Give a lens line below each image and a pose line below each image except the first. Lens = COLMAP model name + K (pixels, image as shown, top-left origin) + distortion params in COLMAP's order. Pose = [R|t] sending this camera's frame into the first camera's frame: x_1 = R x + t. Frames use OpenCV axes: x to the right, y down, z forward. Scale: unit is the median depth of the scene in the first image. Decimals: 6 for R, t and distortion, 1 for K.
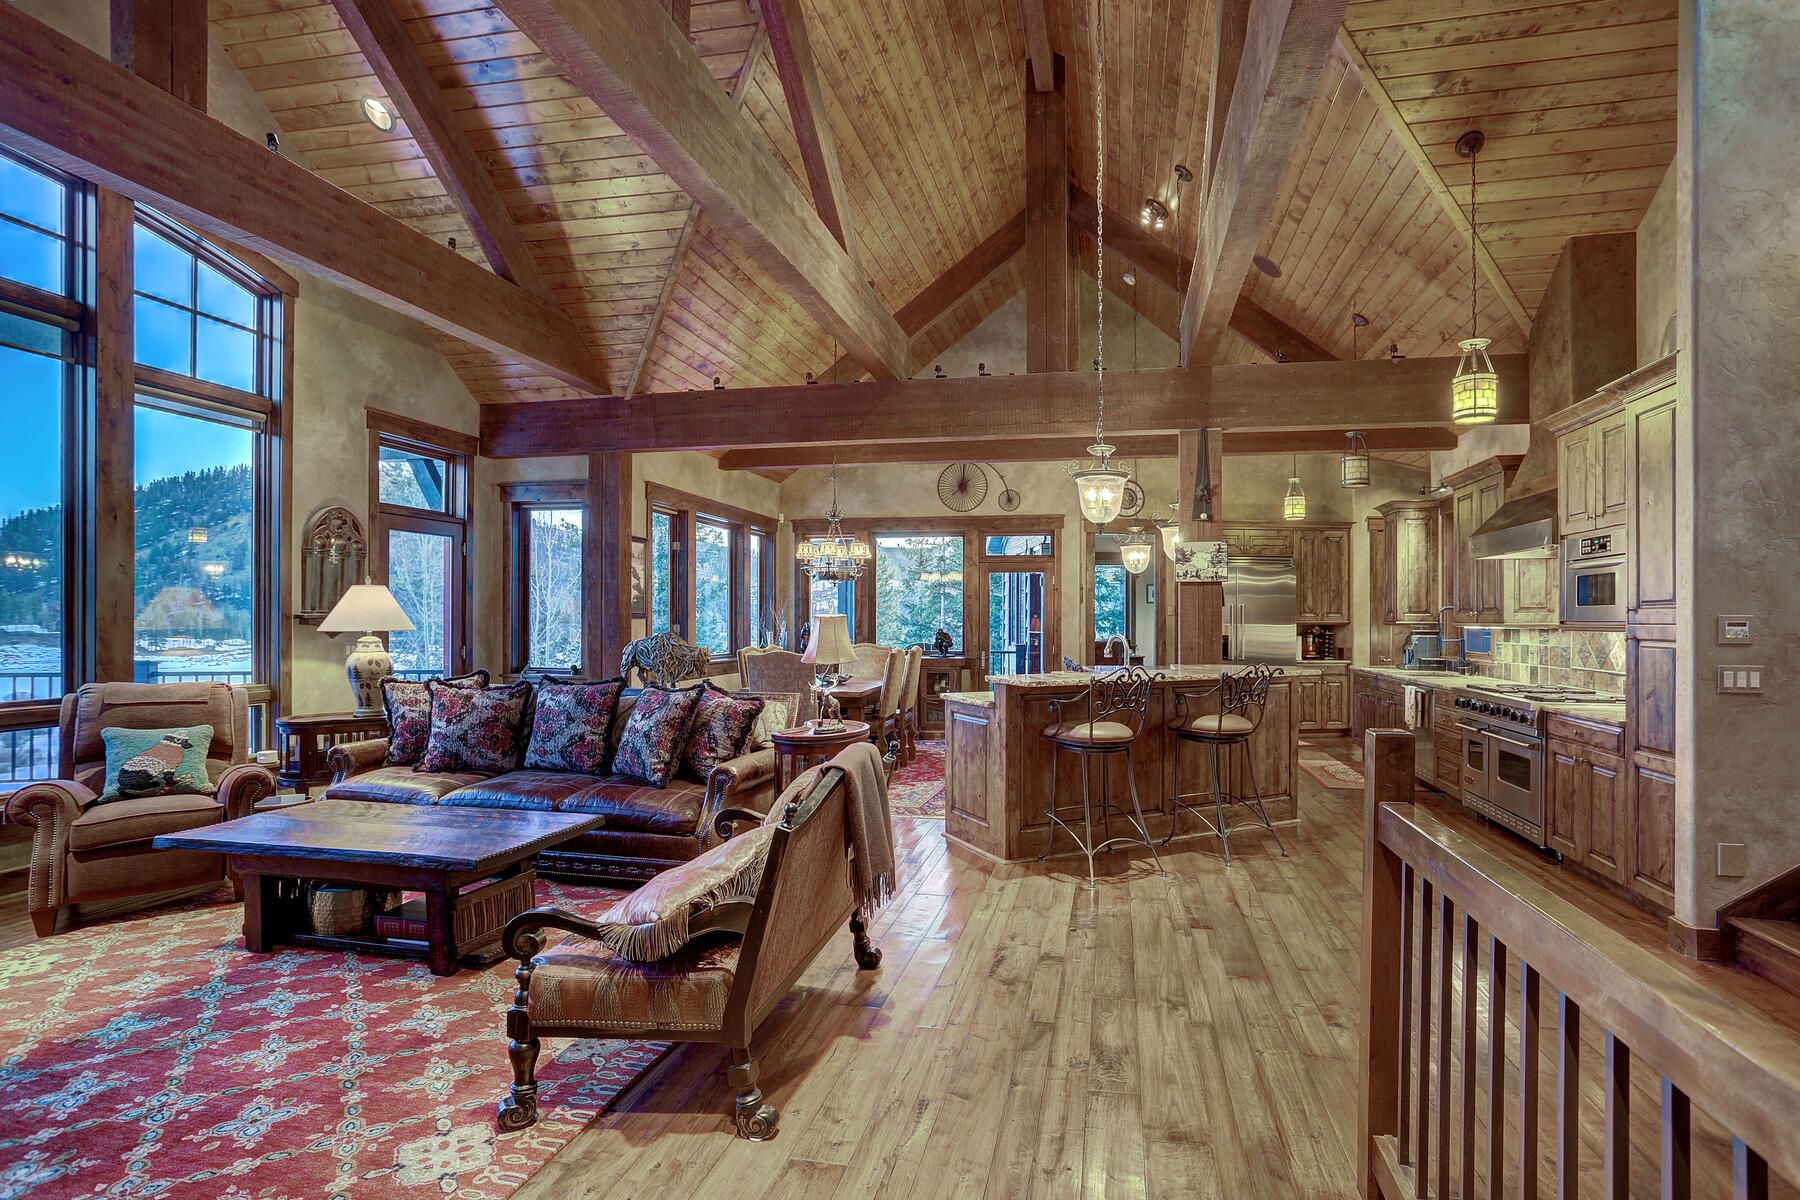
lens RADIAL K [[910.2, 0, 952.4], [0, 910.2, 620.7], [0, 0, 1]] dist [-0.053626, 0.020283]
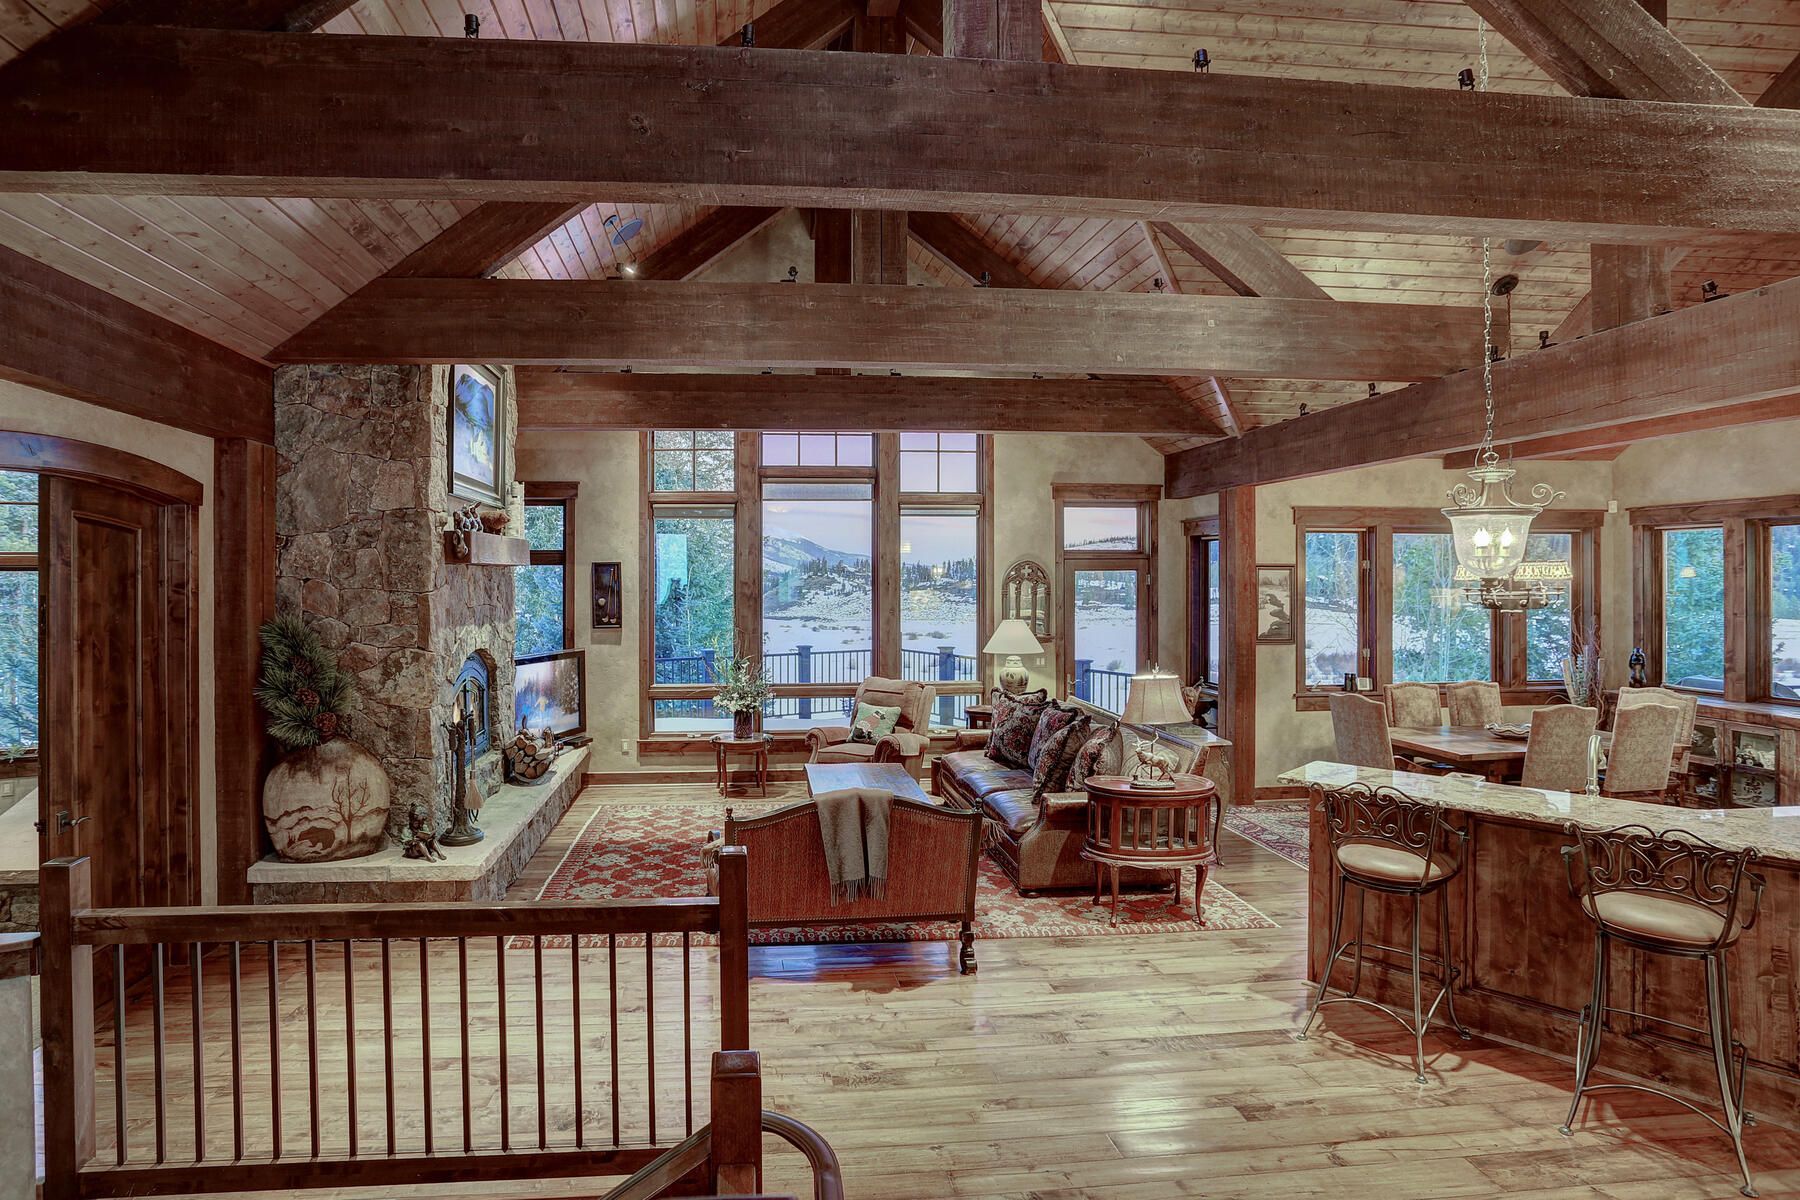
lens RADIAL K [[933.8, 0, 776.7], [0, 933.8, 552.4], [0, 0, 1]] dist [-0.044589, 0.007296]
pose [[0.249086, -0.027529, -0.968090, 0.695875], [0.004534, 0.999618, -0.027259, -0.108254], [0.968471, 0.002401, 0.249116, 0.249953]]
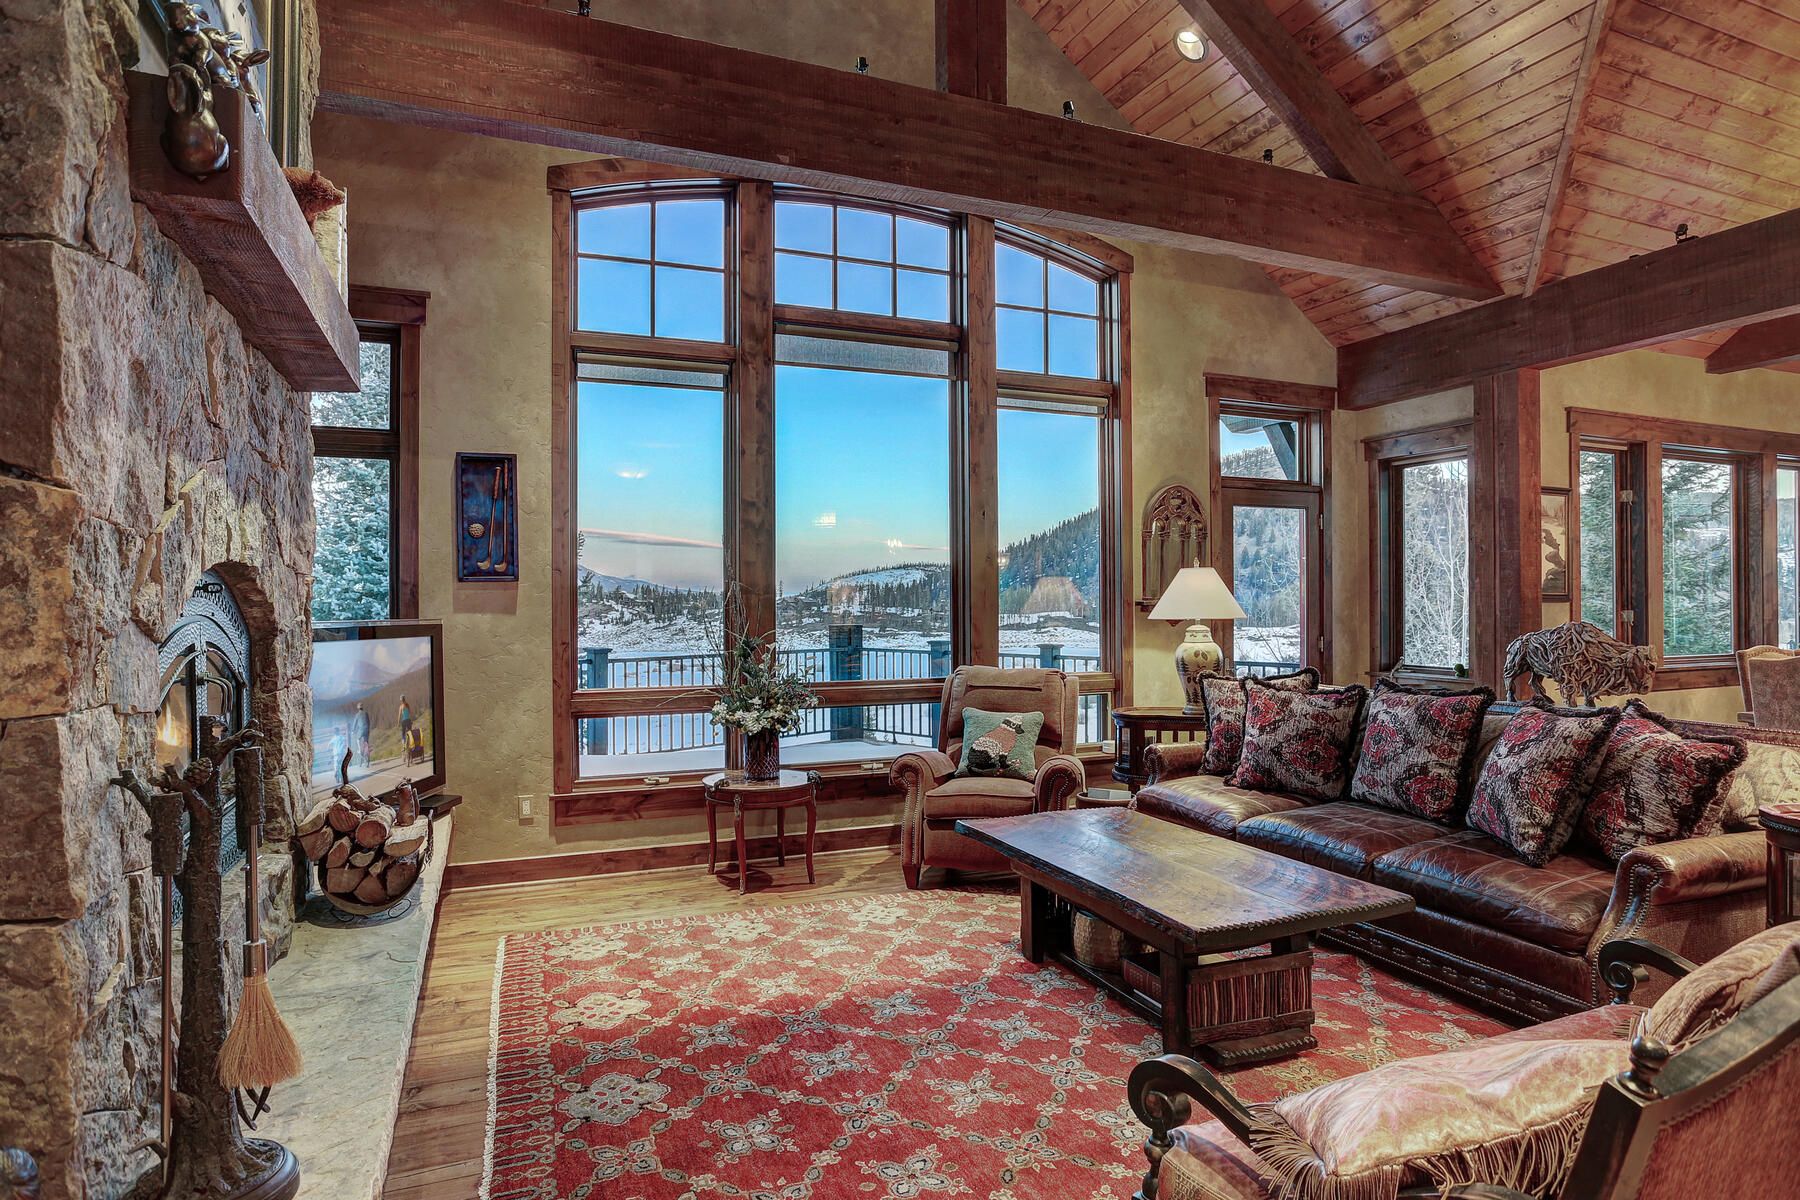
lens RADIAL K [[990.9, 0, 879.0], [0, 990.9, 604.2], [0, 0, 1]] dist [-0.038880, 0.021551]
pose [[0.546256, -0.006917, -0.837590, 0.005811], [0.005317, 0.999974, -0.004791, -0.000328], [0.837601, -0.001836, 0.546279, 0.182255]]
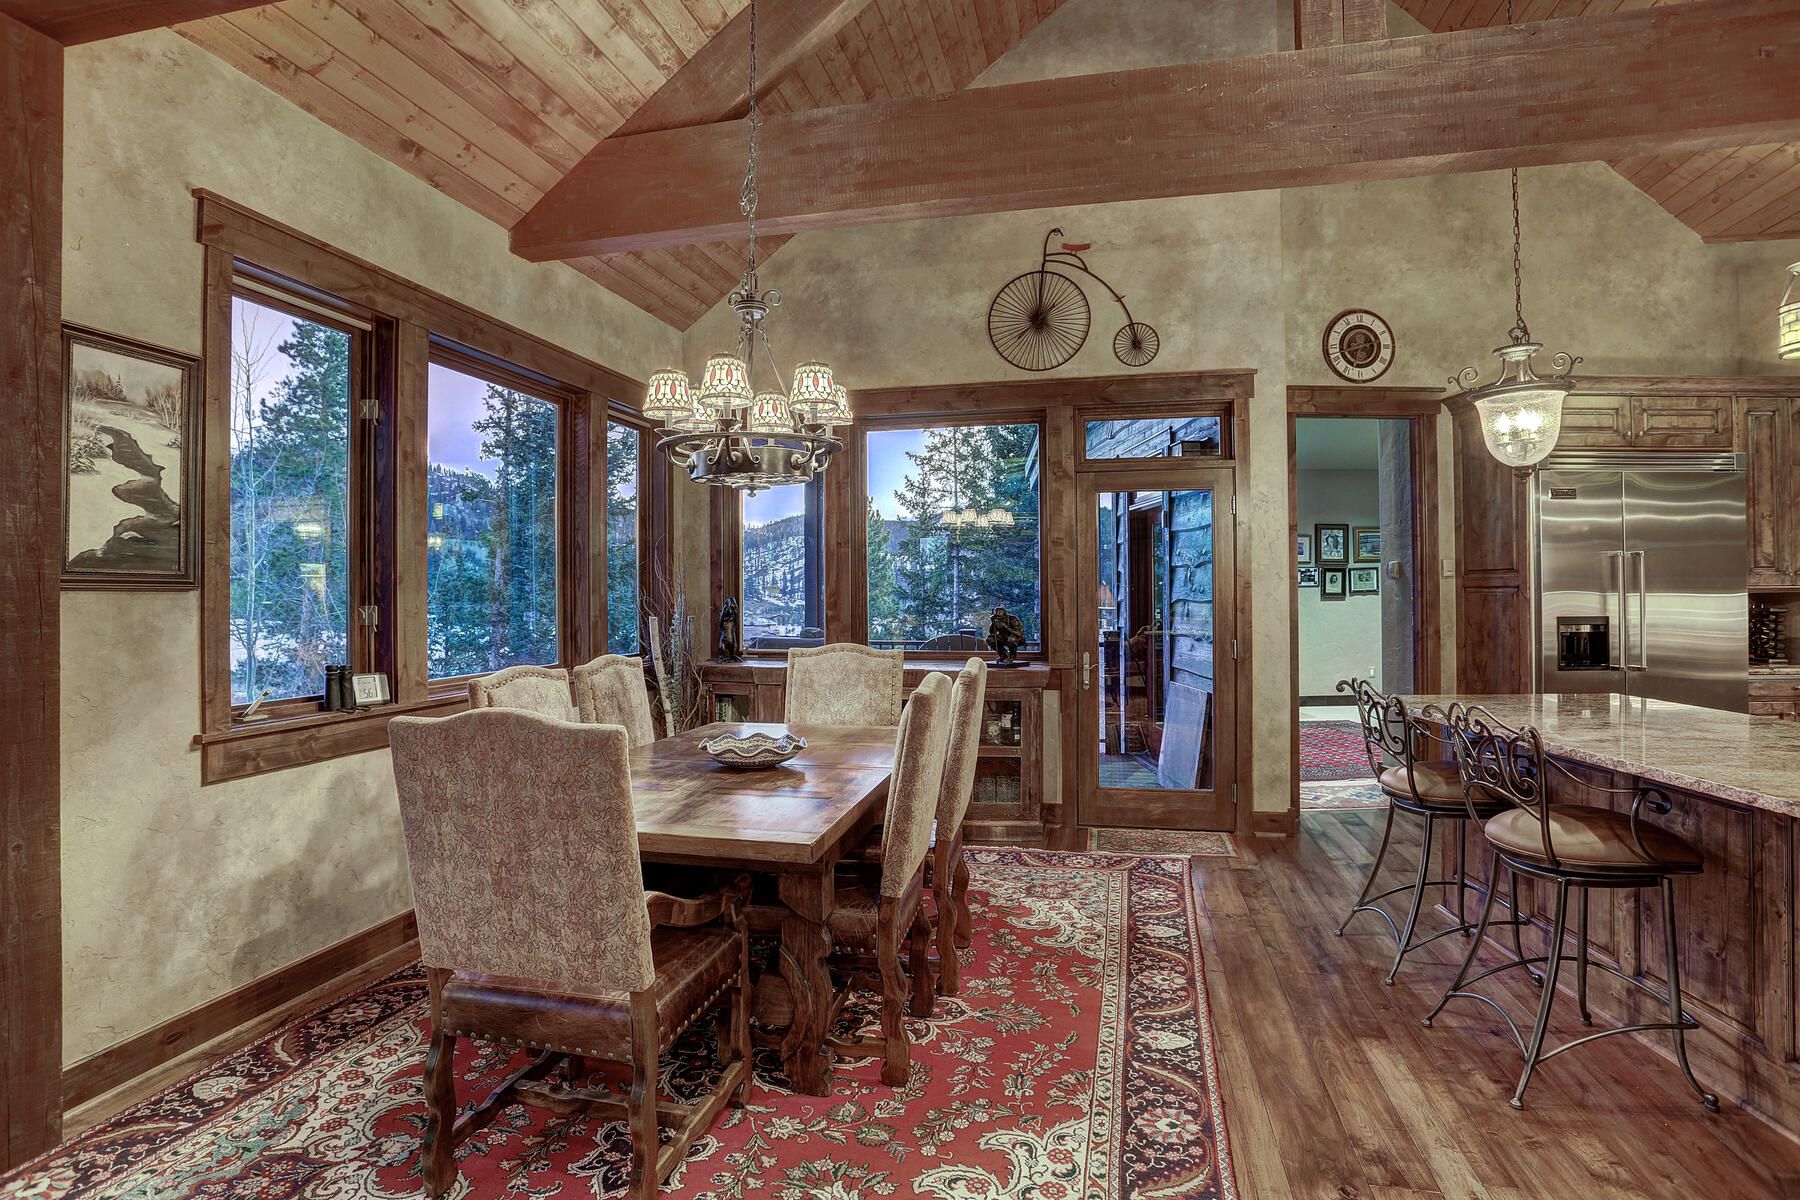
lens RADIAL K [[910.2, 0, 902.7], [0, 910.2, 588.6], [0, 0, 1]] dist [-0.053626, 0.020283]
pose [[0.999103, -0.008614, -0.041451, -0.079835], [0.008411, 0.999952, -0.005068, 0.001179], [0.041493, 0.004715, 0.999128, 0.917155]]
